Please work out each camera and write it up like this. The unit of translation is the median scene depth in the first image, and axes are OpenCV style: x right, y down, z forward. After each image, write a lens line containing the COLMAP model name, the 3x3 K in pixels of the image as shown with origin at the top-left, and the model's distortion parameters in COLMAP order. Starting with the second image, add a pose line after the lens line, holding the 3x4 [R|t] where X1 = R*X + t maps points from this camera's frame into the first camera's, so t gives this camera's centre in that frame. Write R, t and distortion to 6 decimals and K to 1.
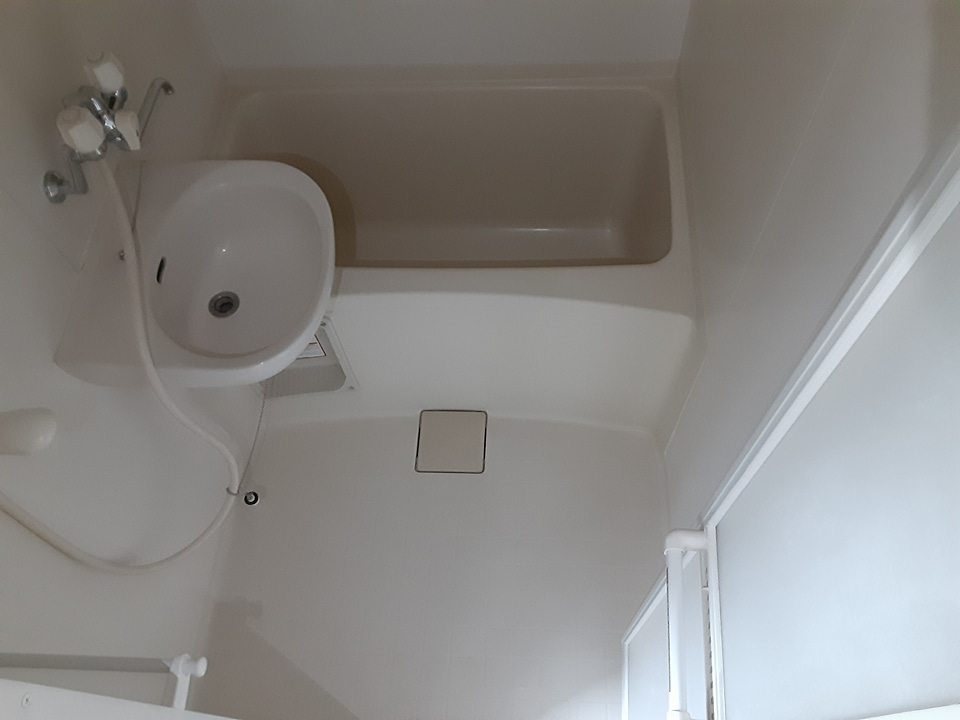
lens RADIAL K [[755.6, 0, 480.0], [0, 755.6, 360.0], [0, 0, 1]] dist [0.075277, -0.090238]
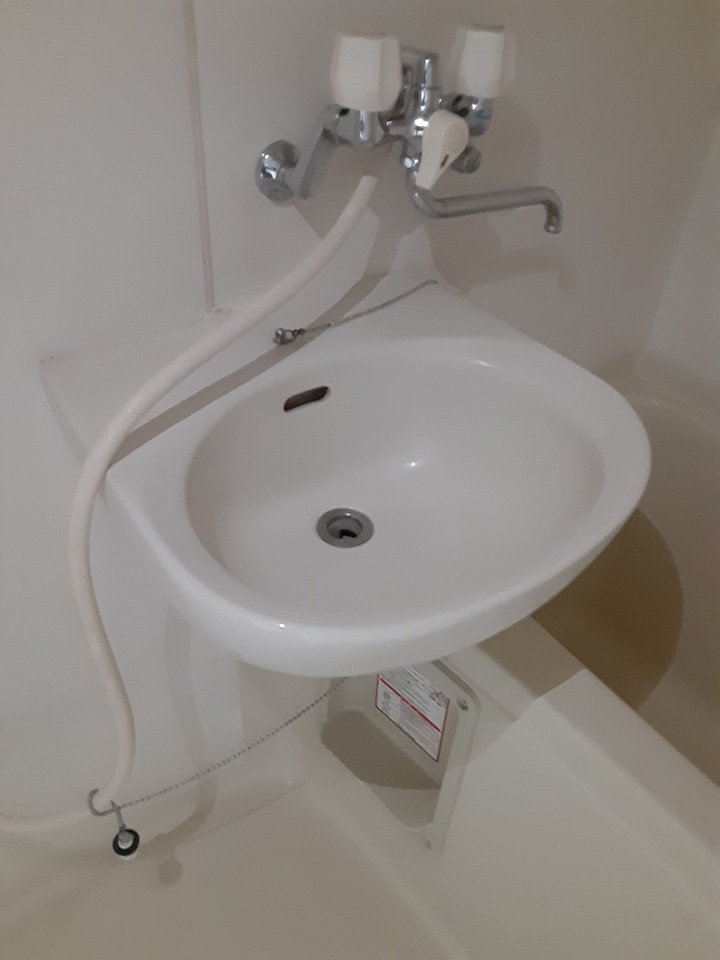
lens RADIAL K [[755.6, 0, 360.0], [0, 755.6, 480.0], [0, 0, 1]] dist [0.075277, -0.090238]
pose [[0.610415, 0.562292, -0.557871, -0.060735], [-0.736852, 0.661503, -0.139509, -0.032159], [0.290589, 0.496227, 0.818118, 0.605616]]
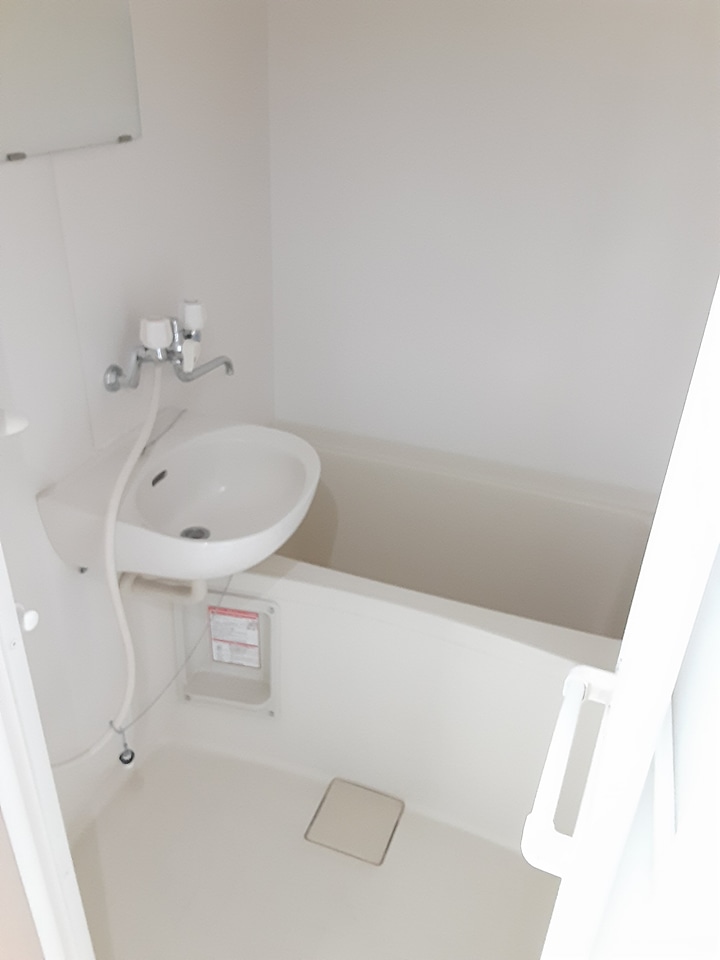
lens RADIAL K [[755.6, 0, 360.0], [0, 755.6, 480.0], [0, 0, 1]] dist [0.075277, -0.090238]
pose [[0.950947, 0.227979, -0.209106, 0.090380], [-0.305087, 0.803023, -0.511934, 0.361765], [0.051206, 0.550618, 0.833185, 0.104072]]
